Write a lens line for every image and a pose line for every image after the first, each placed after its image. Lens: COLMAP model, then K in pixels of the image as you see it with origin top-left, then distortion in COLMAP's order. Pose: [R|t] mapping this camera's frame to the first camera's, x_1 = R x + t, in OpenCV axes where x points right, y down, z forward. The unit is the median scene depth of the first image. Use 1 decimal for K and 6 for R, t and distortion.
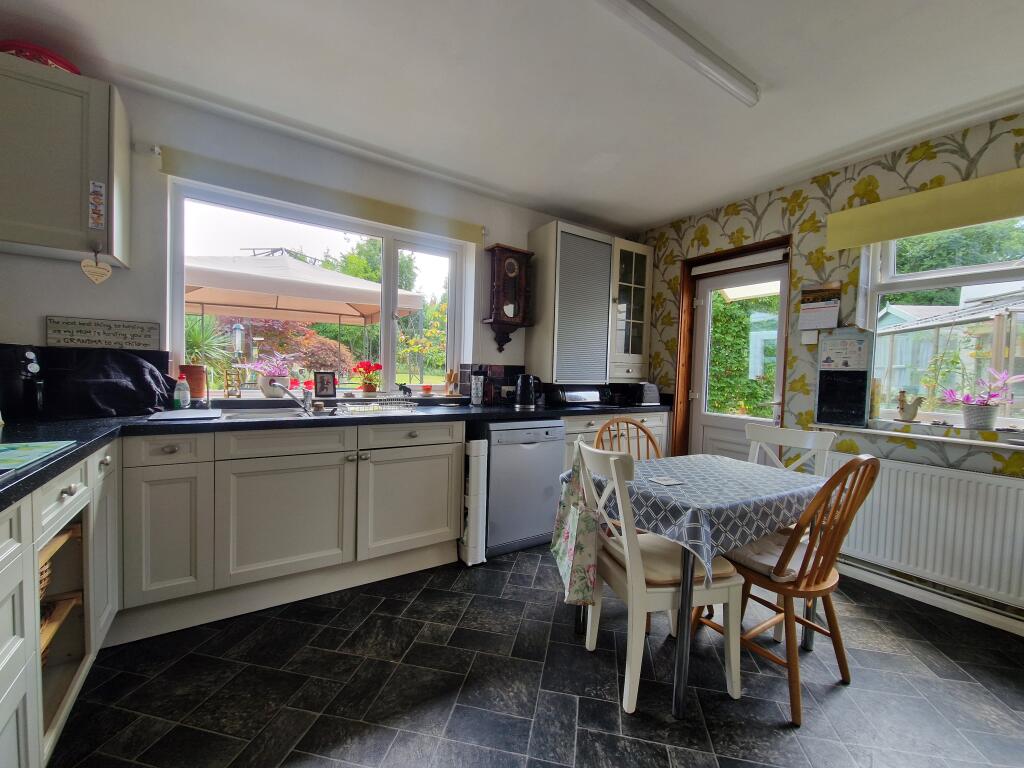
lens RADIAL K [[417.3, 0, 508.7], [0, 417.3, 387.3], [0, 0, 1]] dist [0.007238, -0.004230]
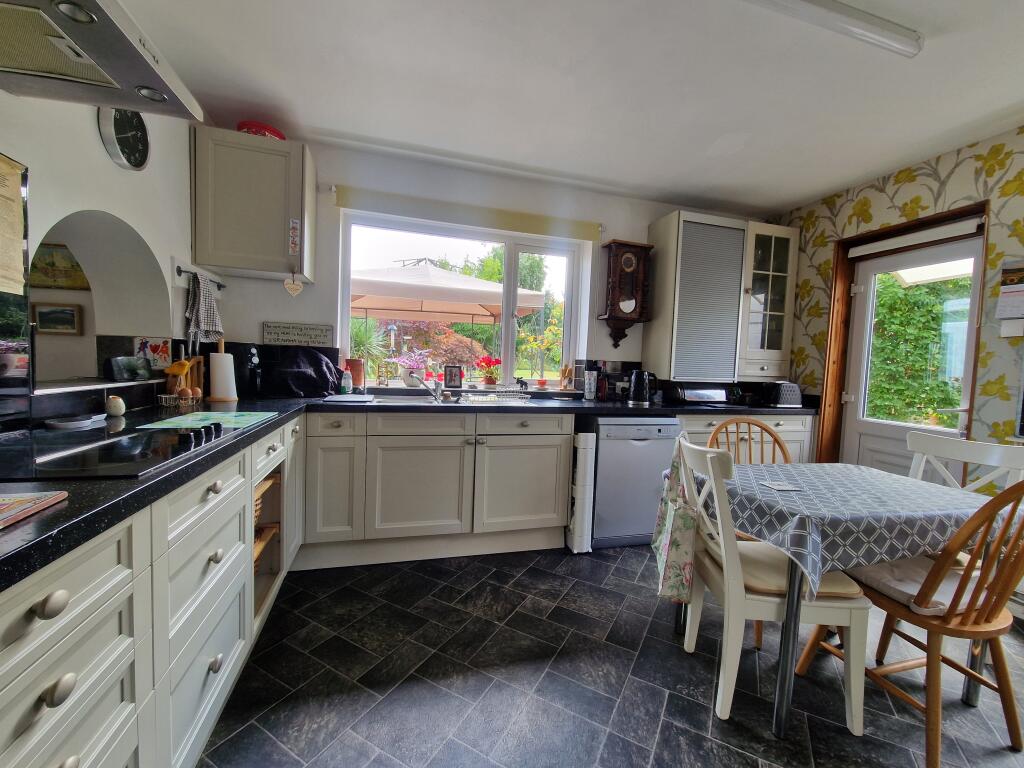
lens RADIAL K [[417.3, 0, 509.1], [0, 417.3, 386.7], [0, 0, 1]] dist [0.007238, -0.004230]
pose [[0.953426, 0.024734, -0.300610, 0.061421], [-0.023067, 0.999693, 0.009095, 0.007822], [0.300743, -0.001737, 0.953704, -0.049073]]
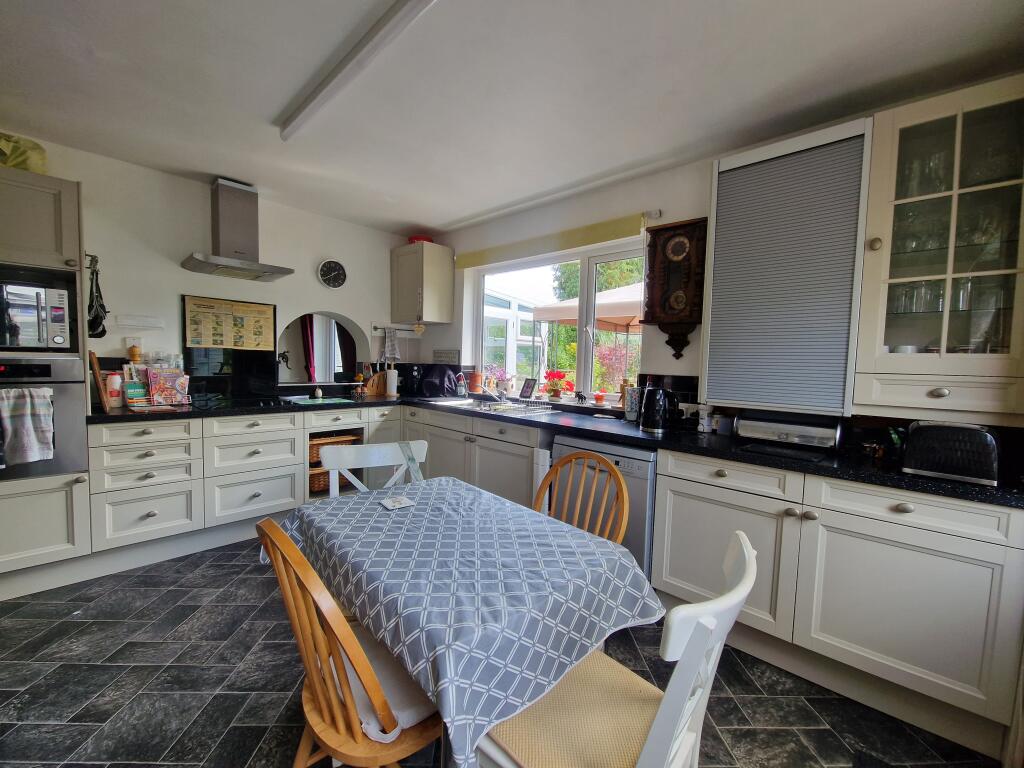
lens RADIAL K [[417.3, 0, 511.2], [0, 417.3, 386.7], [0, 0, 1]] dist [0.007238, -0.004230]
pose [[0.238083, 0.037290, -0.970529, 1.026624], [-0.060931, 0.997868, 0.023393, -0.049175], [0.969332, 0.053566, 0.239847, 0.792528]]
